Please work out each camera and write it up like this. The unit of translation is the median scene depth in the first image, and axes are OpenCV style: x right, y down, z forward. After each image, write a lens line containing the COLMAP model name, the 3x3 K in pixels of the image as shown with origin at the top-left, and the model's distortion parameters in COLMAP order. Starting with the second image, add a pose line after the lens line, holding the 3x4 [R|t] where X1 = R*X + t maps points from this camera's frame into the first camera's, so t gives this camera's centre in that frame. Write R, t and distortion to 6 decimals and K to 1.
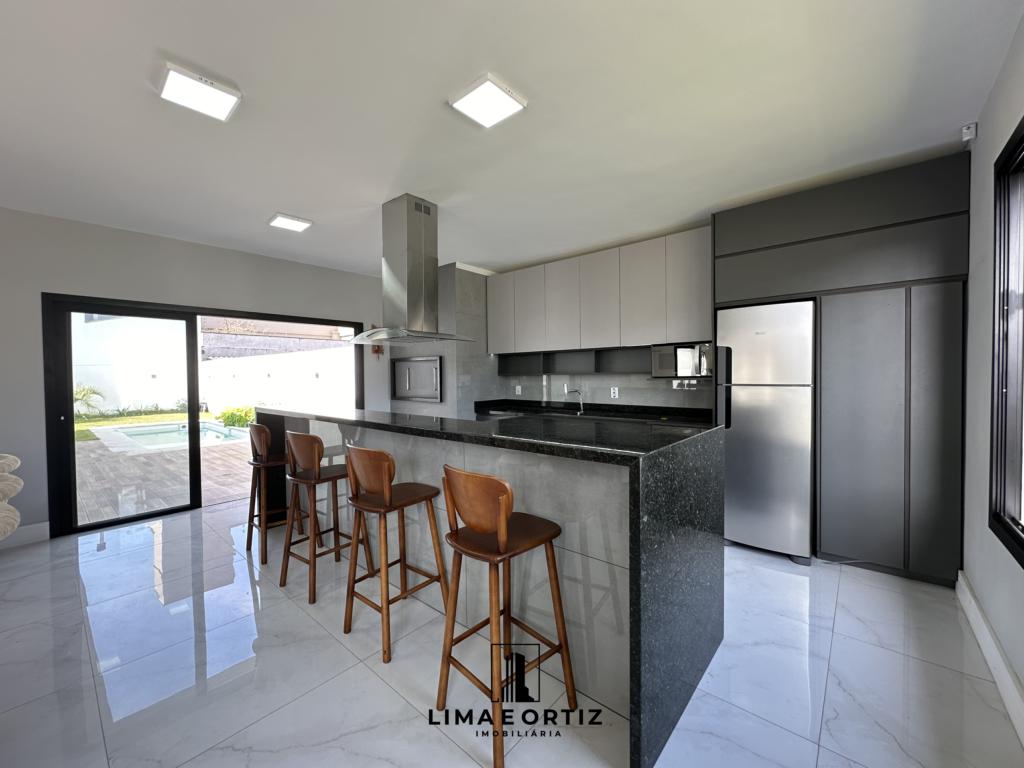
lens RADIAL K [[408.5, 0, 515.8], [0, 408.5, 380.1], [0, 0, 1]] dist [-0.004536, 0.000862]
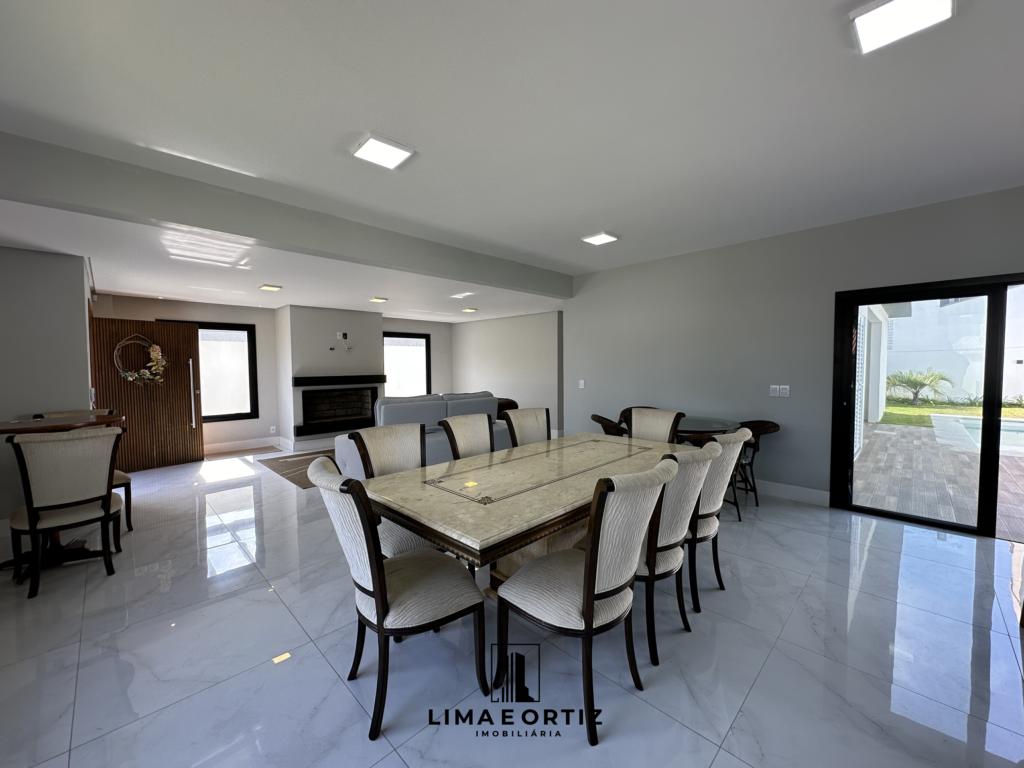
lens RADIAL K [[408.5, 0, 511.1], [0, 408.5, 382.2], [0, 0, 1]] dist [-0.004536, 0.000862]
pose [[-0.078840, 0.052896, -0.995483, 0.050254], [-0.008589, 0.998518, 0.053737, -0.014819], [0.996850, 0.012787, -0.078269, 0.166931]]
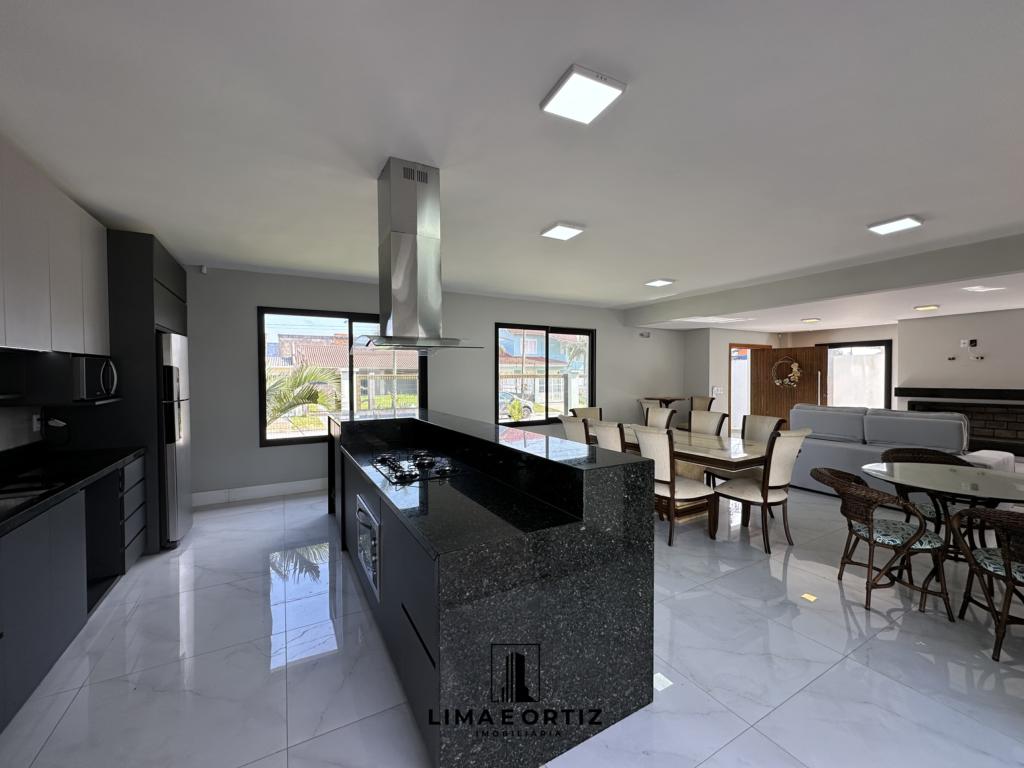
lens RADIAL K [[408.5, 0, 507.1], [0, 408.5, 380.7], [0, 0, 1]] dist [-0.004536, 0.000862]
pose [[-0.940200, 0.010784, 0.340453, -0.586764], [0.020510, 0.999478, 0.024980, -0.048700], [-0.340006, 0.030469, -0.939930, 1.467732]]
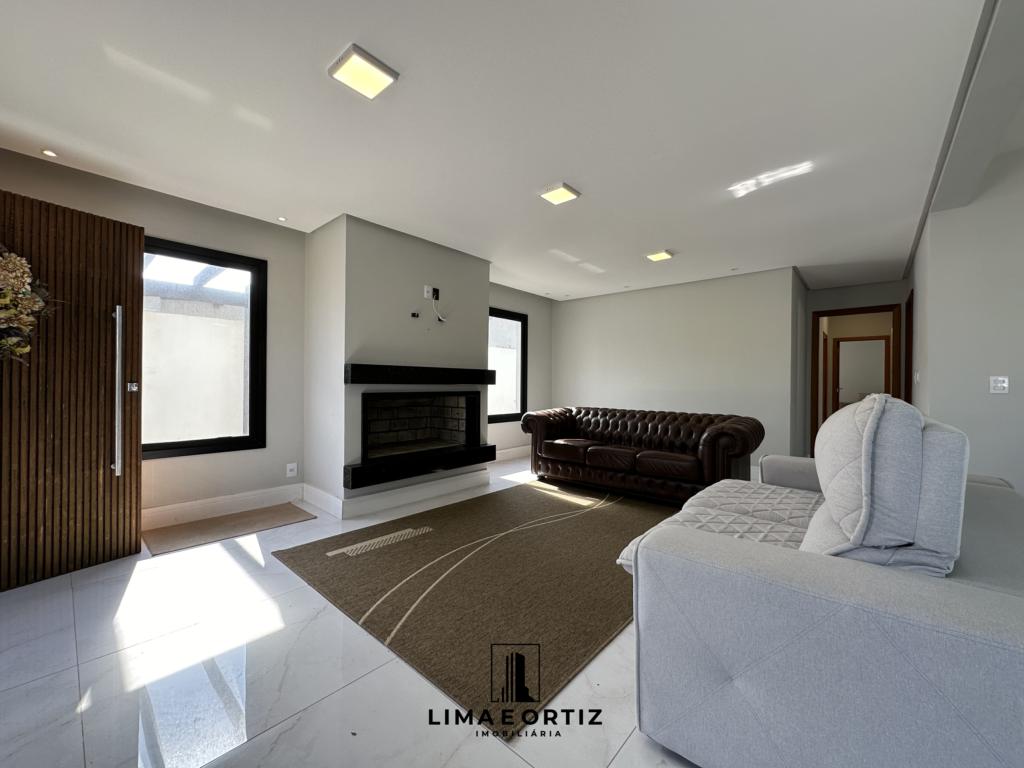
lens RADIAL K [[408.5, 0, 511.0], [0, 408.5, 380.6], [0, 0, 1]] dist [-0.004536, 0.000862]
pose [[-0.018662, 0.000517, -0.999826, -0.794558], [-0.027490, 0.999622, 0.001030, 0.091413], [0.999448, 0.027505, -0.018641, -0.558153]]
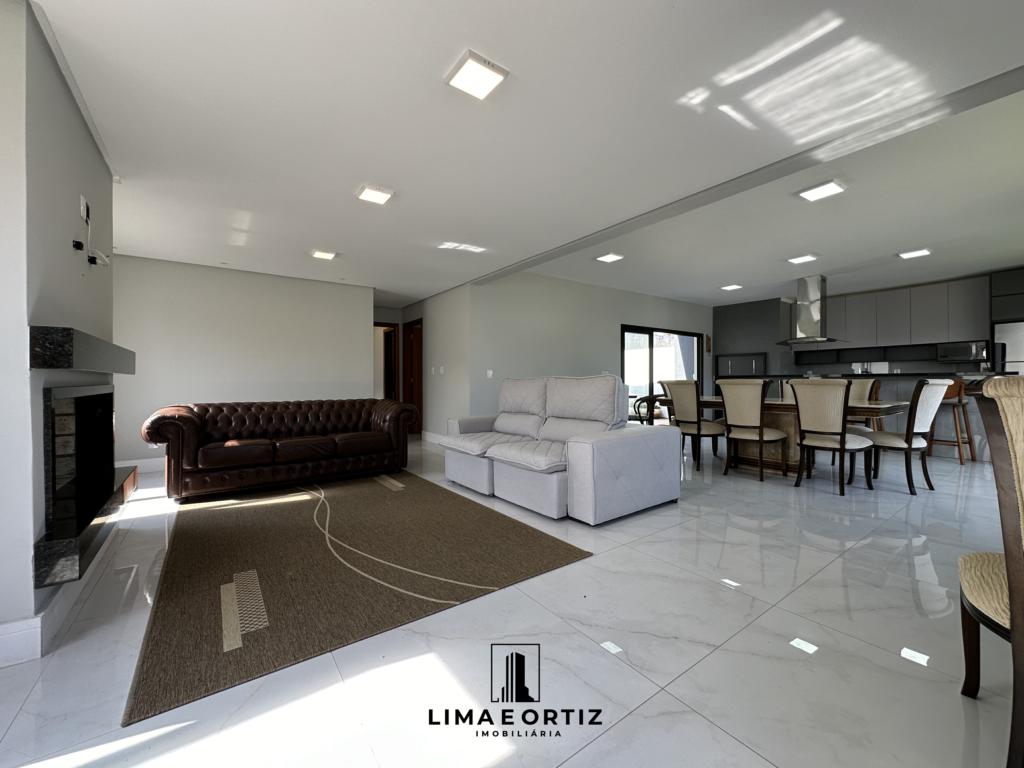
lens RADIAL K [[408.5, 0, 514.6], [0, 408.5, 380.3], [0, 0, 1]] dist [-0.004536, 0.000862]
pose [[0.972887, 0.005119, -0.231222, -1.090961], [-0.008547, 0.999868, -0.013825, 0.120528], [0.231121, 0.015427, 0.972803, -1.199855]]
